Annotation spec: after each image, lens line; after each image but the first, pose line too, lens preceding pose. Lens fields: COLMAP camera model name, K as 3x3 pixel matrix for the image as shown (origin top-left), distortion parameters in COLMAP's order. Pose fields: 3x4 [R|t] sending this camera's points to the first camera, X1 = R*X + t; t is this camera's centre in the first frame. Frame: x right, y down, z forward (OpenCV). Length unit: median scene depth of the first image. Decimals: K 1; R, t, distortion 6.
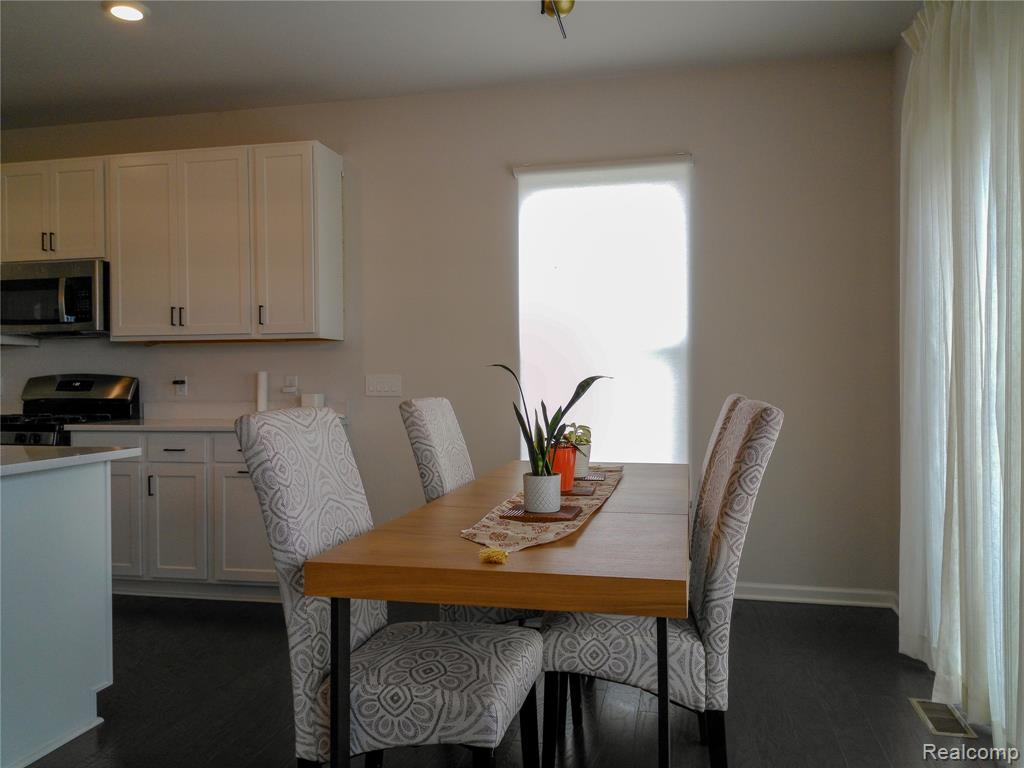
lens RADIAL K [[768.3, 0, 507.1], [0, 768.3, 381.6], [0, 0, 1]] dist [0.067507, -0.073794]
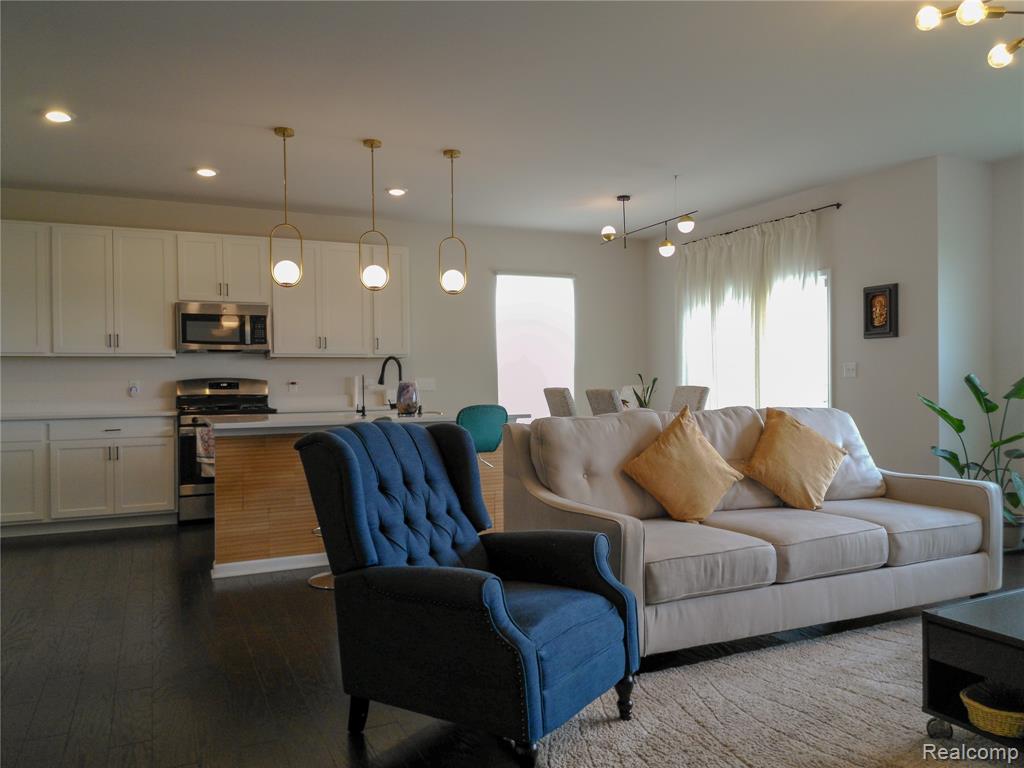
lens RADIAL K [[768.3, 0, 516.6], [0, 768.3, 389.0], [0, 0, 1]] dist [0.067507, -0.073794]
pose [[0.800163, -0.006852, 0.599744, -2.284023], [0.007844, 0.999969, 0.000958, 0.033065], [-0.599731, 0.003938, 0.800192, -1.165061]]
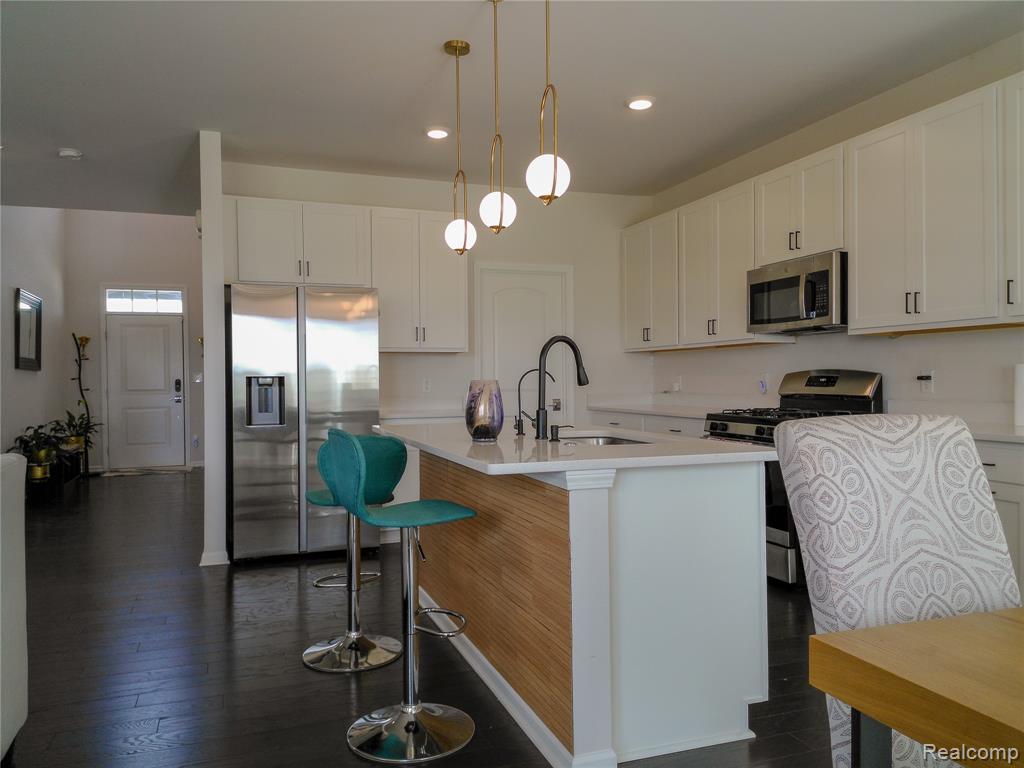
lens RADIAL K [[768.3, 0, 519.6], [0, 768.3, 381.4], [0, 0, 1]] dist [0.067507, -0.073794]
pose [[0.549514, 0.004690, -0.835472, 0.142108], [0.000958, 0.999980, 0.006244, -0.002294], [0.835484, -0.004231, 0.549498, 0.306010]]
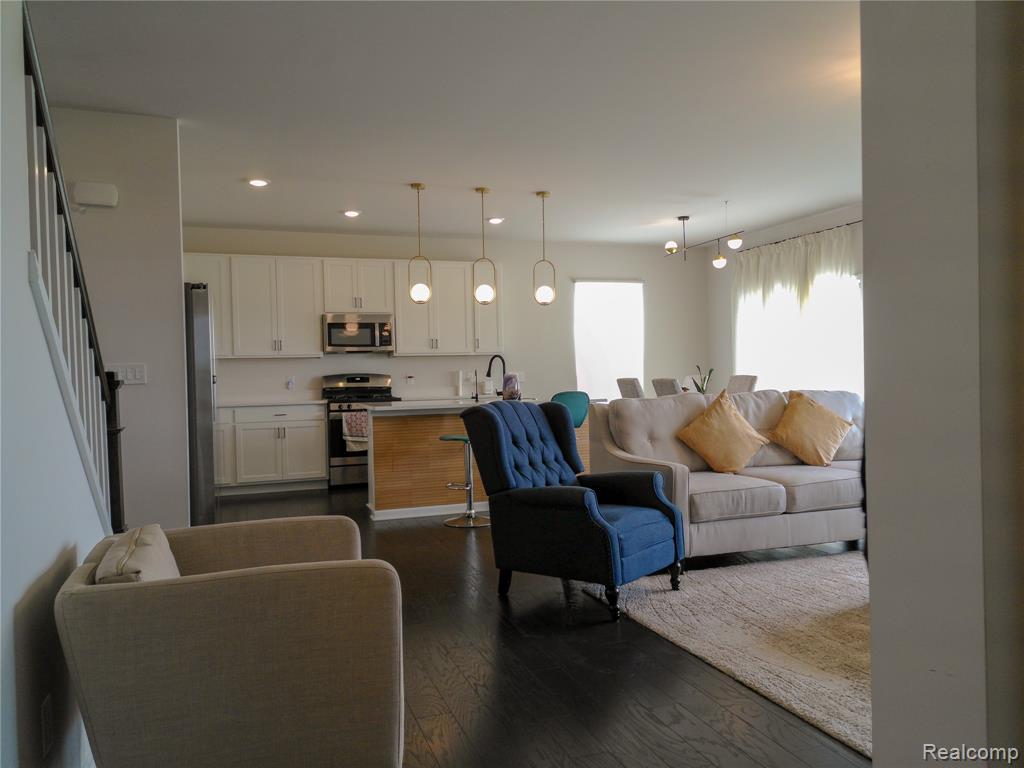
lens RADIAL K [[768.3, 0, 512.2], [0, 768.3, 386.6], [0, 0, 1]] dist [0.067507, -0.073794]
pose [[0.854327, -0.018998, 0.519389, -2.738774], [0.018960, 0.999806, 0.005384, 0.043219], [-0.519390, 0.005248, 0.854521, -1.708757]]
